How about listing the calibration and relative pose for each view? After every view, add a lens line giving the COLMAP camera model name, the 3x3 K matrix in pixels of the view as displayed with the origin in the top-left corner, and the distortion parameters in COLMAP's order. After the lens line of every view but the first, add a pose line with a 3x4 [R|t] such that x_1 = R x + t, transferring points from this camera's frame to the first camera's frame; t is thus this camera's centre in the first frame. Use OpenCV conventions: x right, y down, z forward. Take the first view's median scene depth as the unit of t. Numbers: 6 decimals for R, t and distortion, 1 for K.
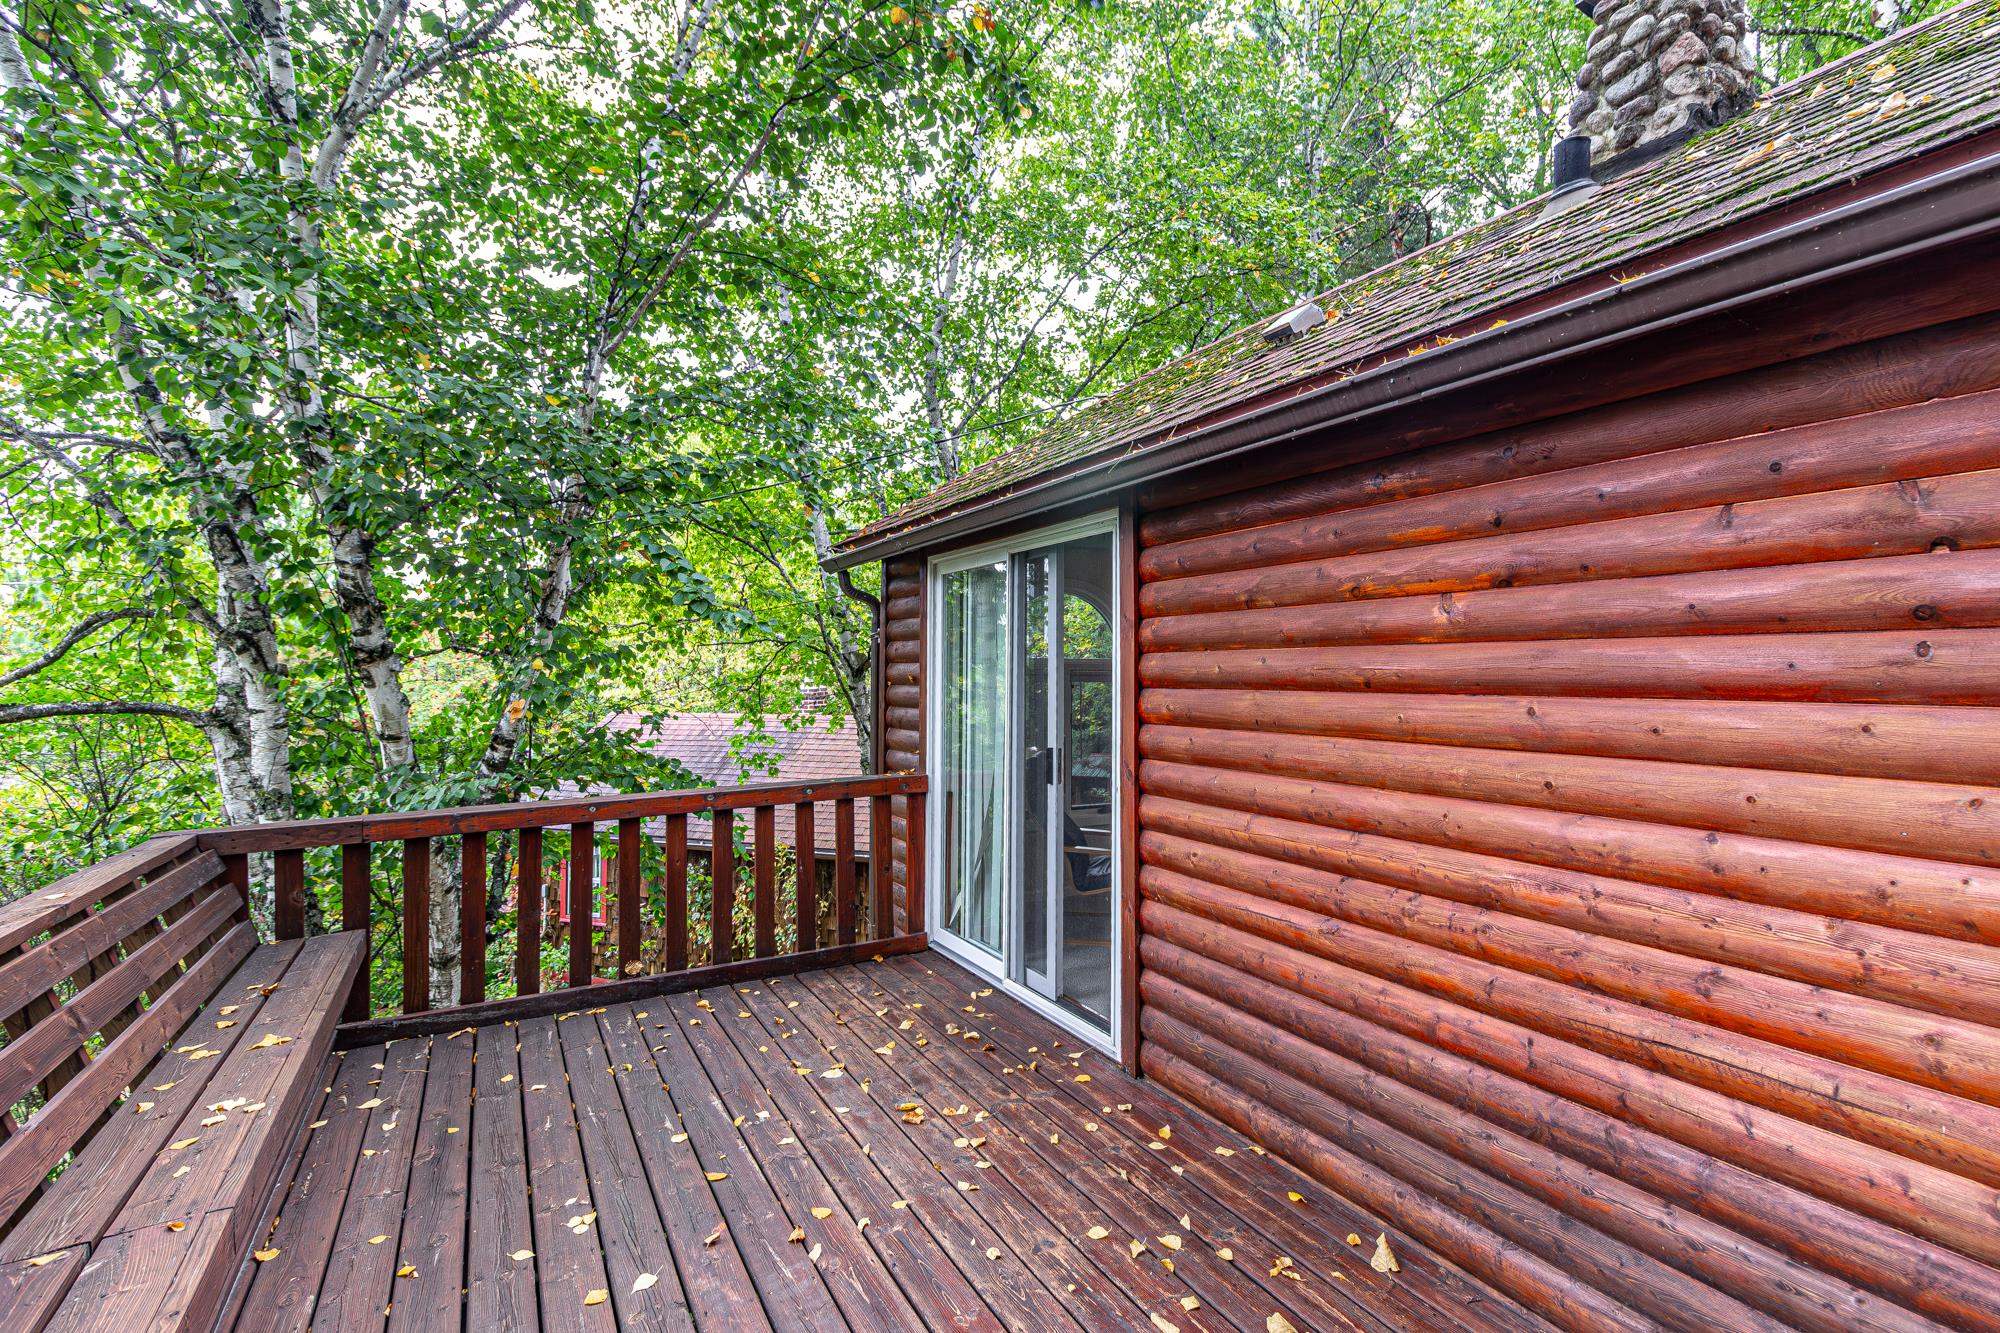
lens RADIAL K [[945.7, 0, 1004.9], [0, 945.7, 667.4], [0, 0, 1]] dist [0.000441, 0.000524]
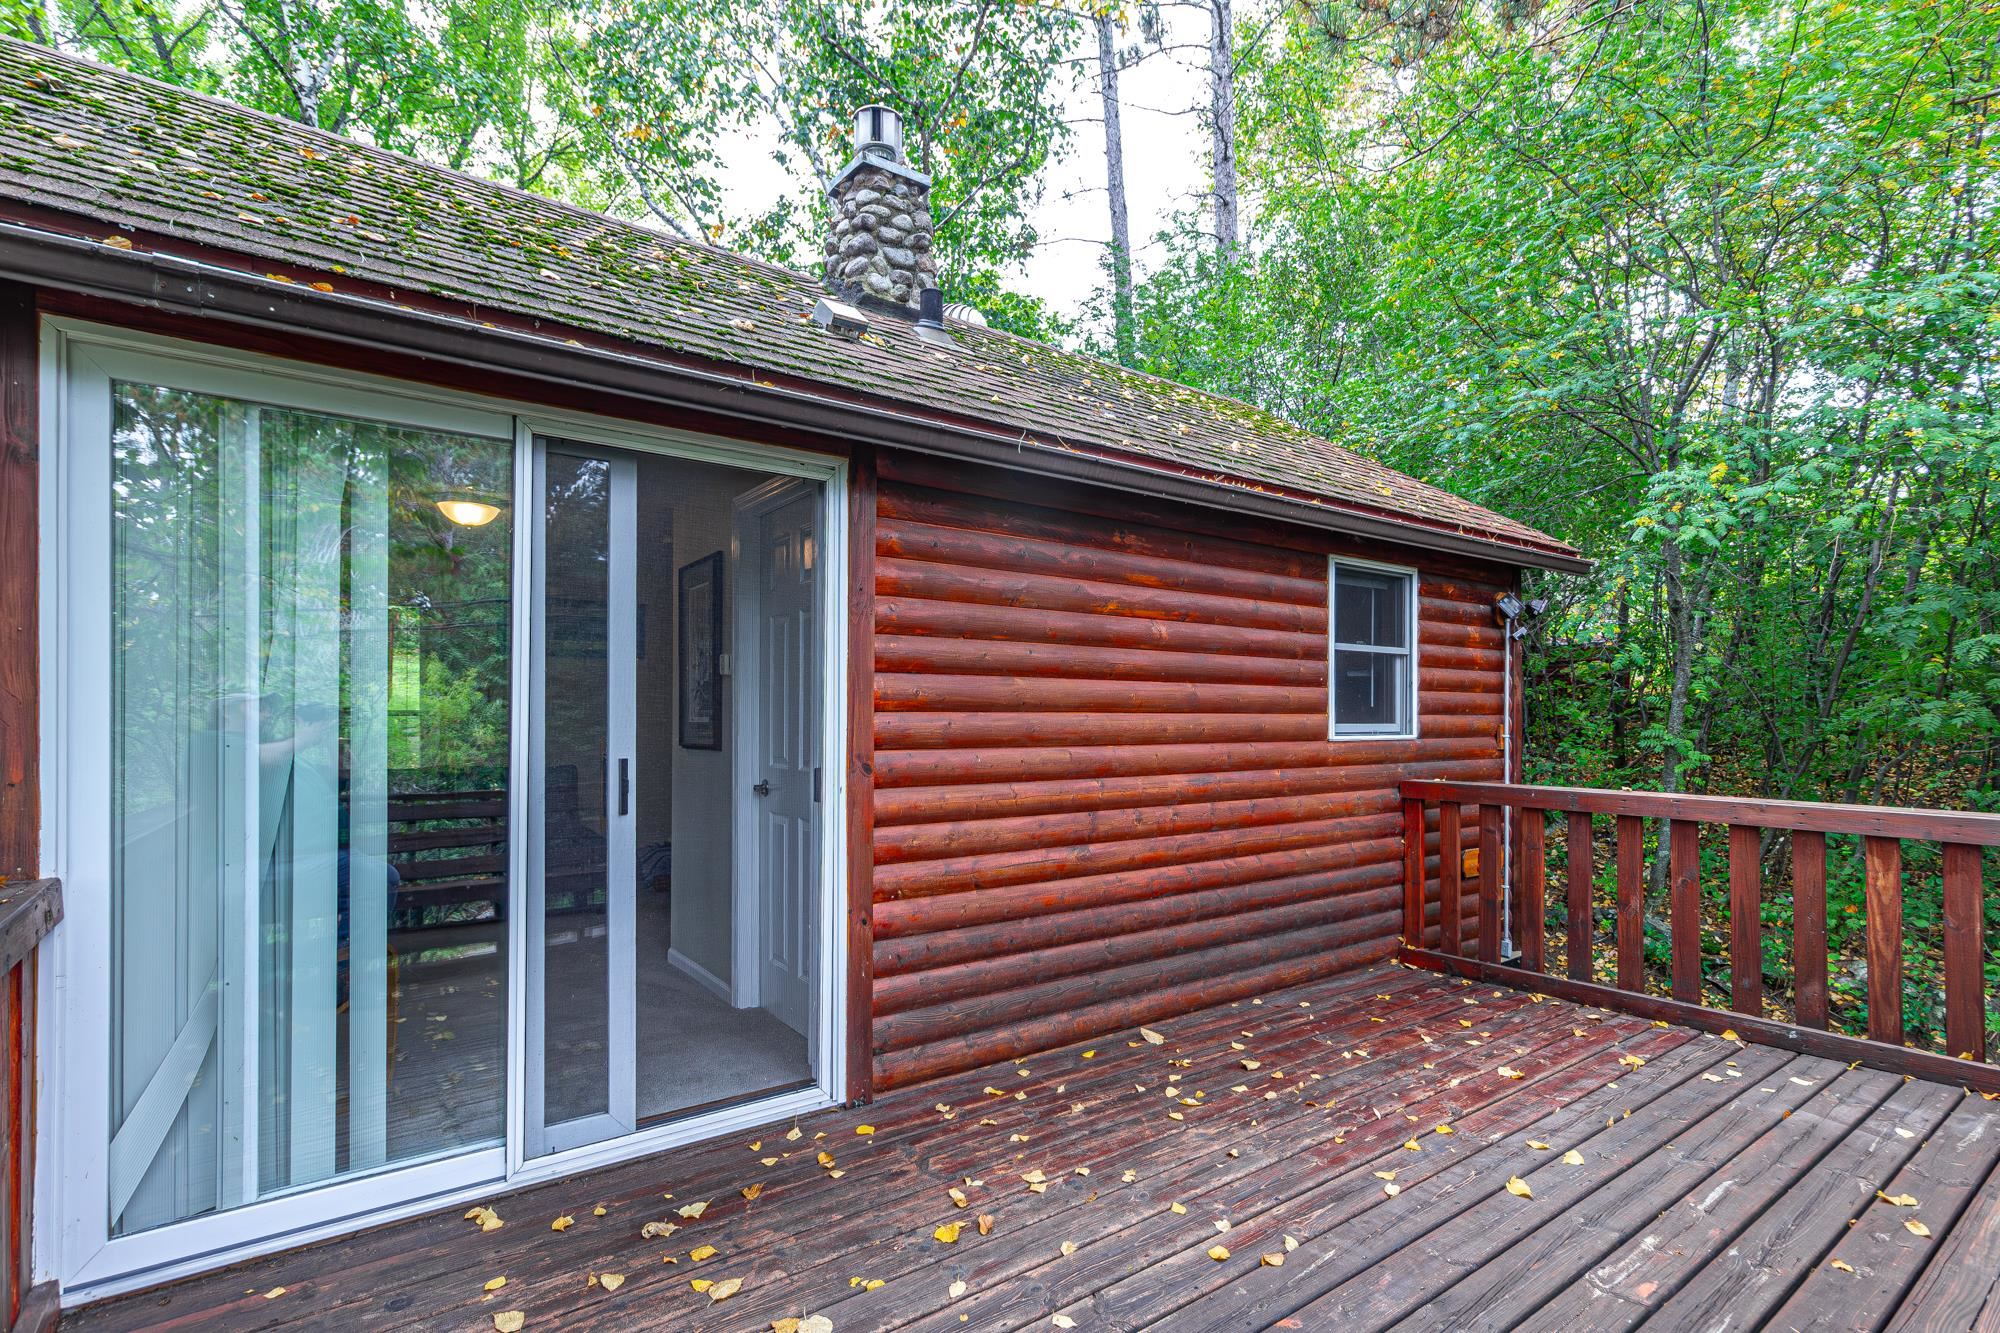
lens RADIAL K [[945.7, 0, 1055.3], [0, 945.7, 712.7], [0, 0, 1]] dist [0.000441, 0.000524]
pose [[-0.145974, -0.006082, 0.989270, -0.778207], [-0.022273, 0.999748, 0.002860, 0.055826], [-0.989038, -0.021616, -0.146072, 0.966544]]
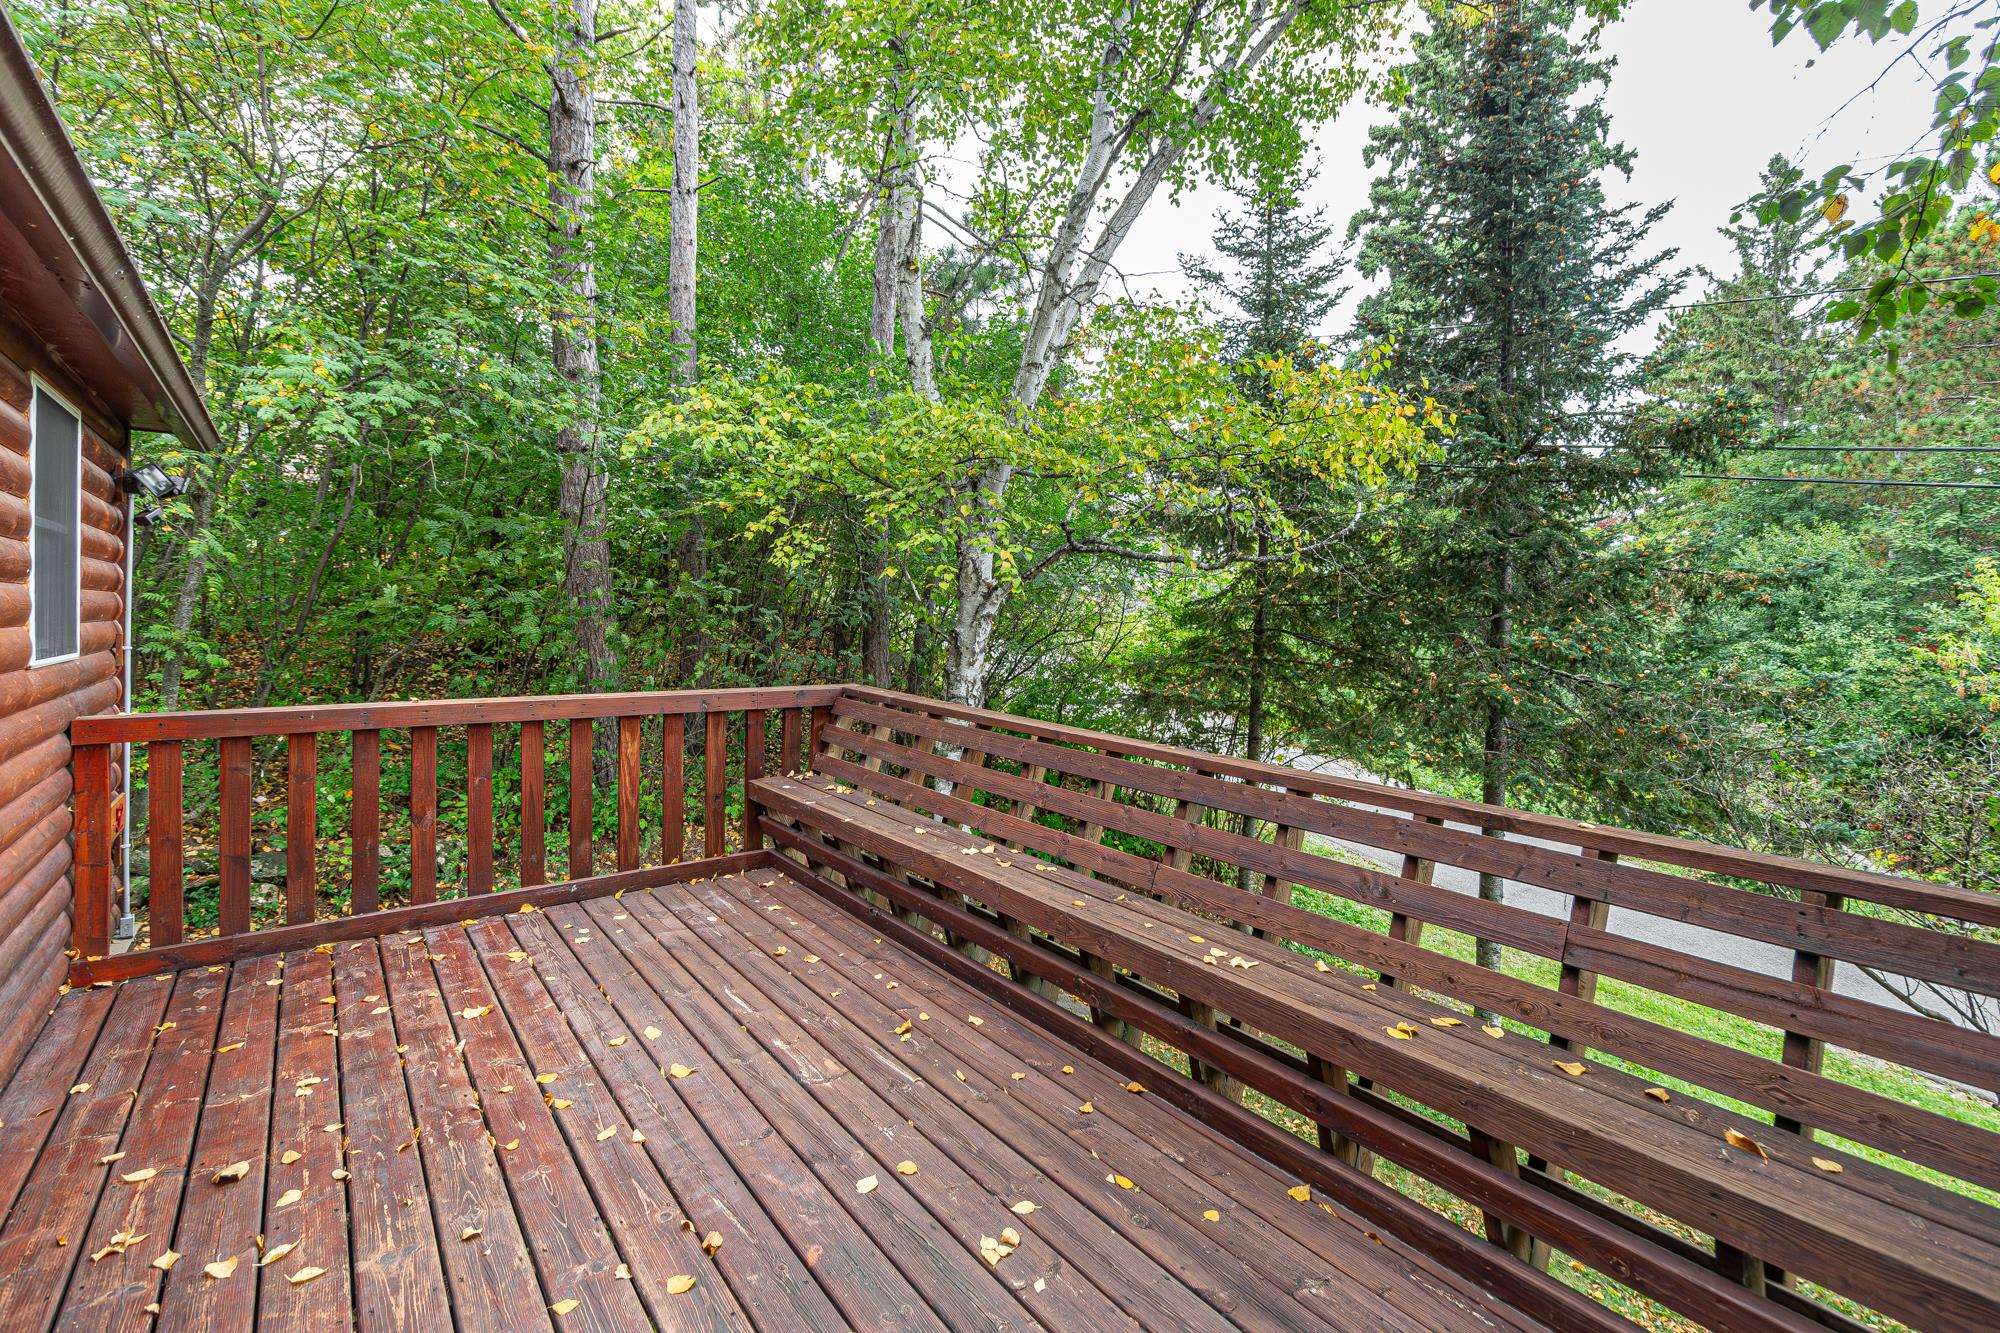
lens RADIAL K [[945.7, 0, 1002.7], [0, 945.7, 618.2], [0, 0, 1]] dist [0.000441, 0.000524]
pose [[-0.991668, -0.015087, -0.127930, -0.265716], [-0.013718, 0.999839, -0.011574, 0.043696], [0.128084, -0.009723, -0.991716, 1.324808]]
